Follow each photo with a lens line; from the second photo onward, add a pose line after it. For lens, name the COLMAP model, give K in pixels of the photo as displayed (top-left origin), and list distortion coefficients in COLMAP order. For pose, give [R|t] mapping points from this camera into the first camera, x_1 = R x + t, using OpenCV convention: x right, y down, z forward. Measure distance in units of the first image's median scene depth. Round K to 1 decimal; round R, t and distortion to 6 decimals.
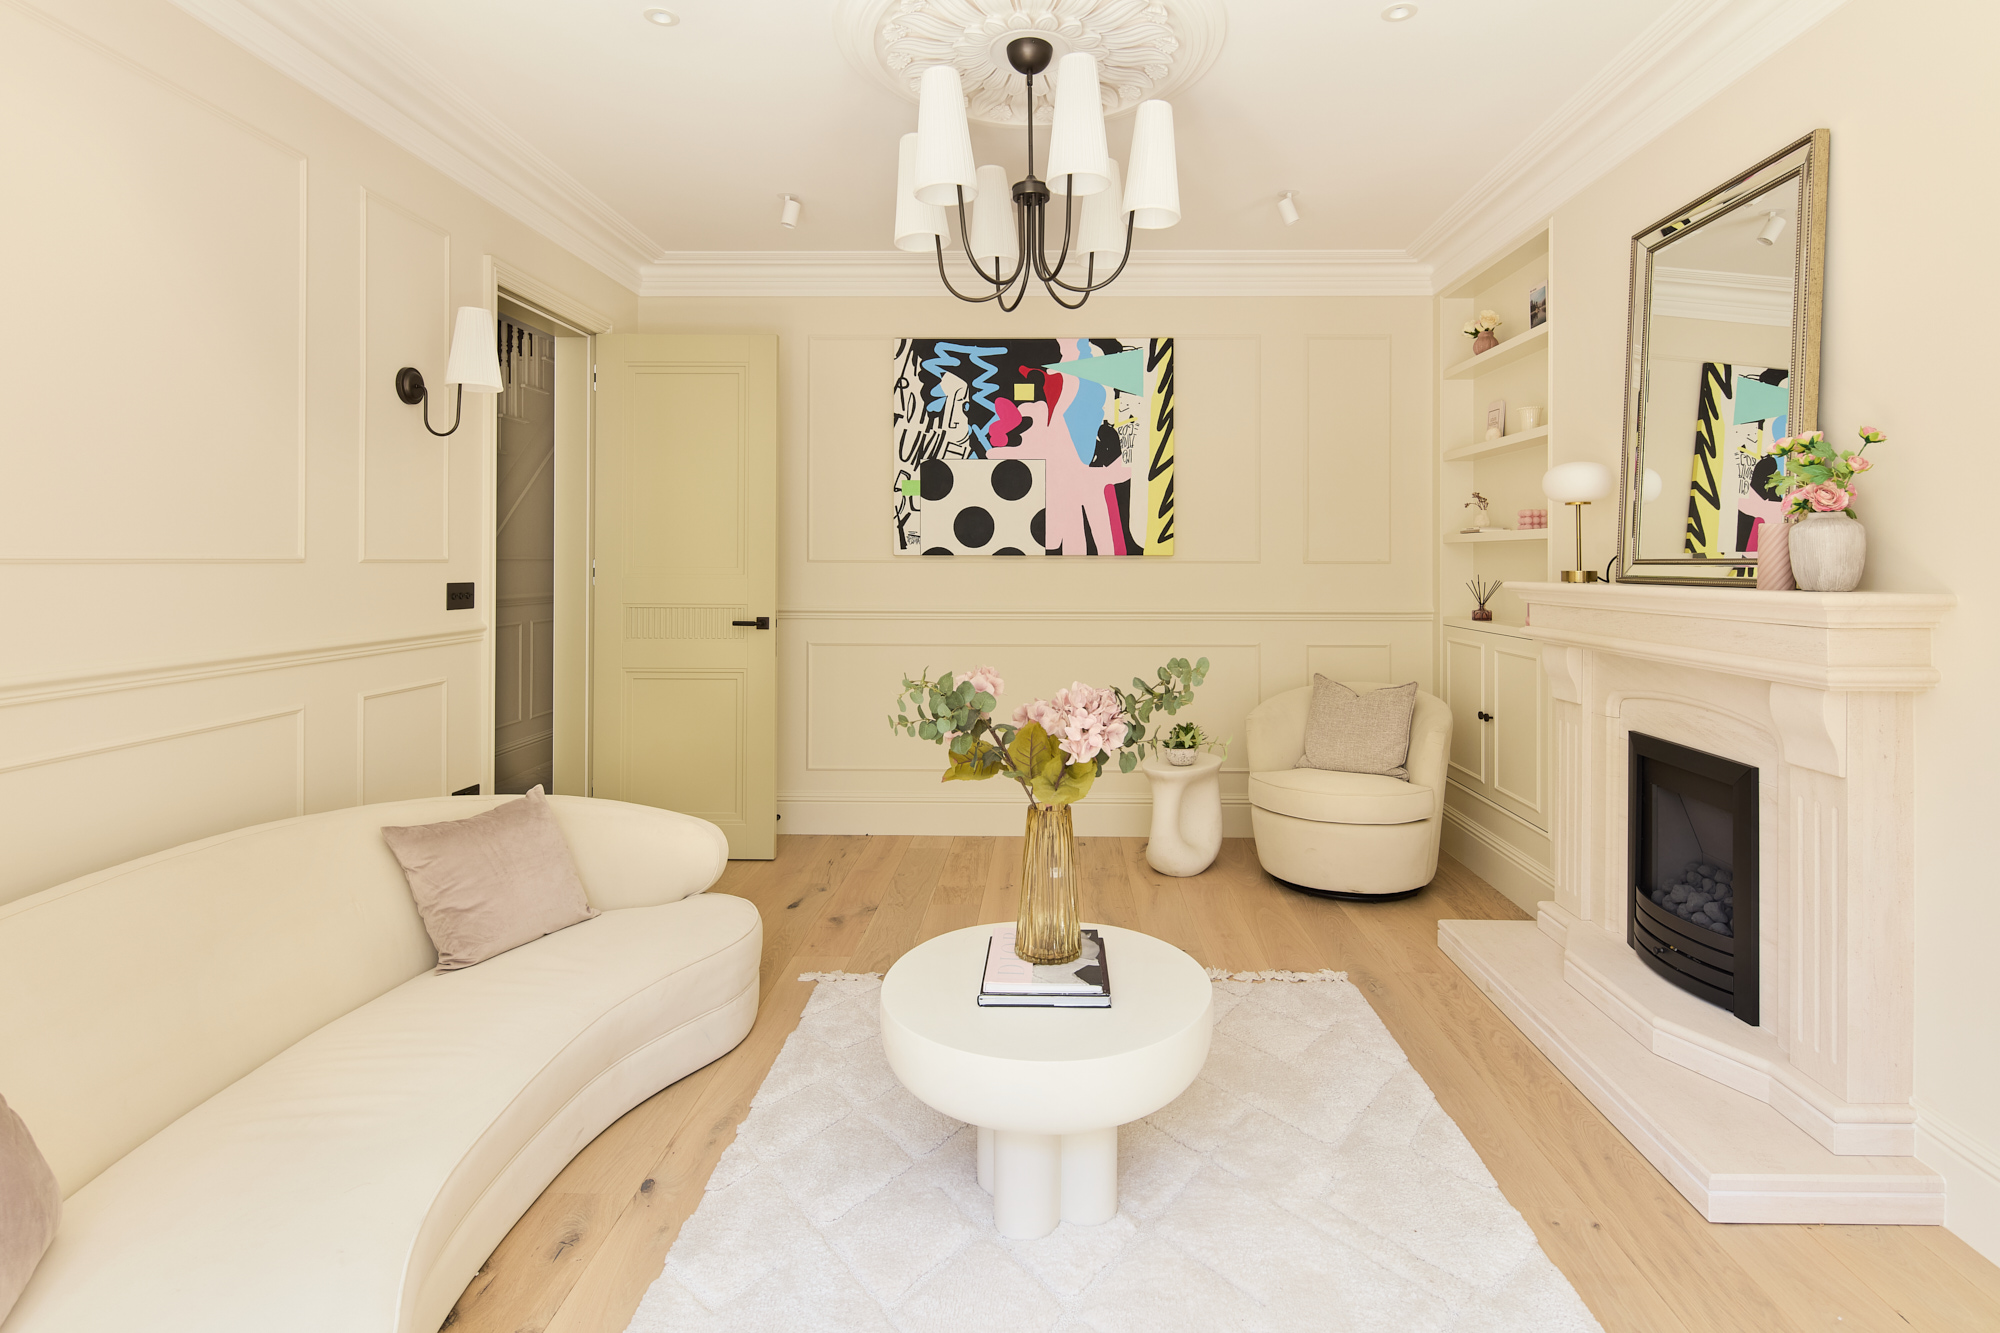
lens RADIAL K [[984.0, 0, 1000.0], [0, 984.0, 666.5], [0, 0, 1]] dist [0.000166, 0.000040]
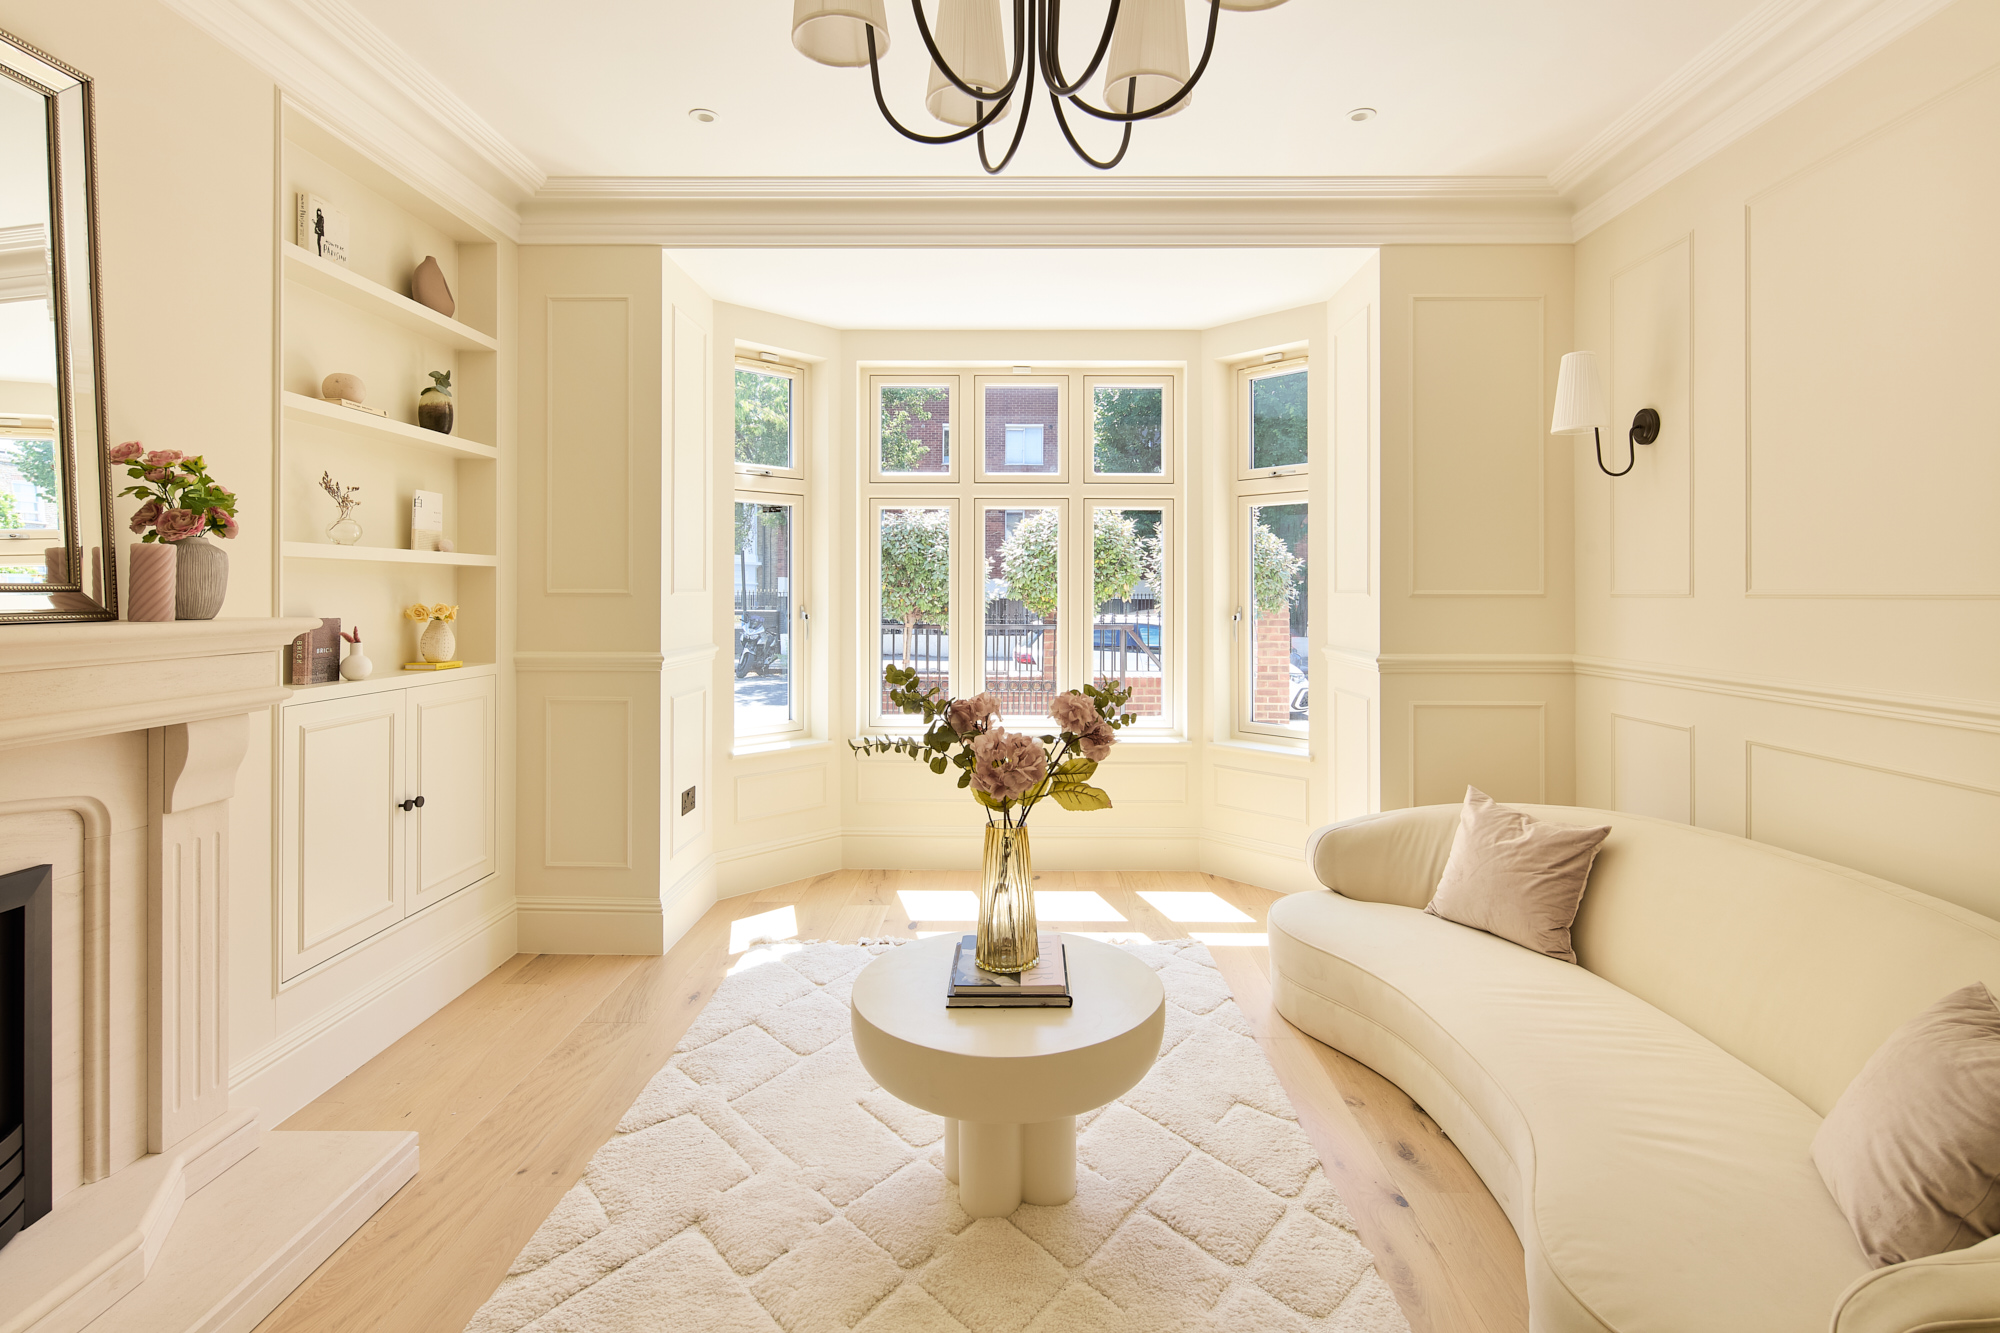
lens RADIAL K [[984.0, 0, 1000.0], [0, 984.0, 666.5], [0, 0, 1]] dist [0.000166, 0.000040]
pose [[-0.999469, -0.003764, -0.032379, 0.091486], [-0.009577, 0.983379, 0.181314, -0.196767], [0.031158, 0.181527, -0.982892, 1.887991]]
